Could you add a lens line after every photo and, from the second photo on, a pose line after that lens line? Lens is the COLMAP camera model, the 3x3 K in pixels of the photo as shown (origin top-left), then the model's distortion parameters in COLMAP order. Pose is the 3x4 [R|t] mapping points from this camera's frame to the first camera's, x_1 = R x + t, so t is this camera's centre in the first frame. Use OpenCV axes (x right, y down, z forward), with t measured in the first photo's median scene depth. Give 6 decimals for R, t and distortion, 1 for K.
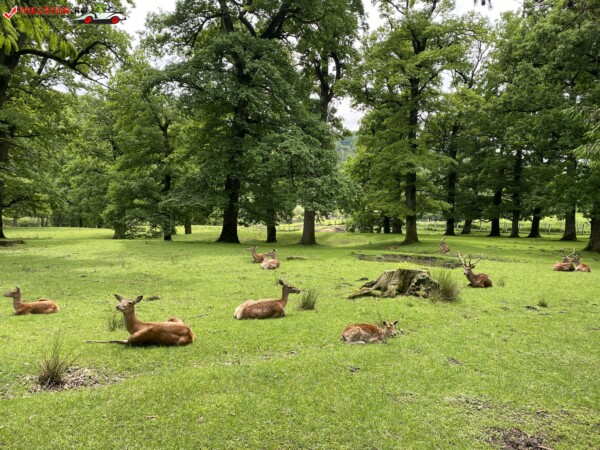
lens RADIAL K [[452.1, 0, 289.9], [0, 452.1, 220.6], [0, 0, 1]] dist [0.037375, -0.048889]
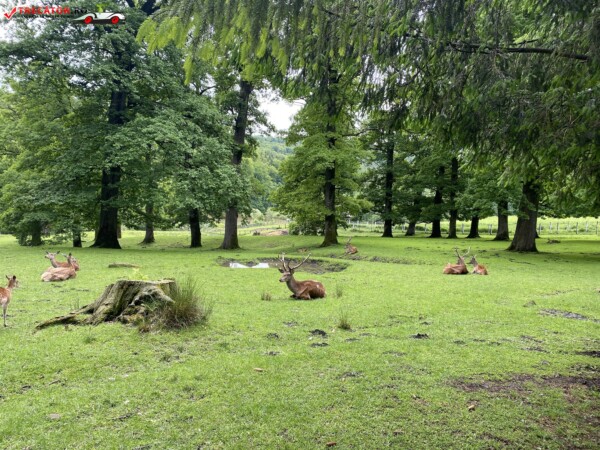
lens RADIAL K [[449.2, 0, 294.4], [0, 449.2, 219.2], [0, 0, 1]] dist [0.065884, -0.074360]
pose [[0.997233, -0.010623, 0.073570, 0.105118], [0.011705, 0.999829, -0.014291, 0.007386], [-0.073406, 0.015113, 0.997188, 0.077828]]
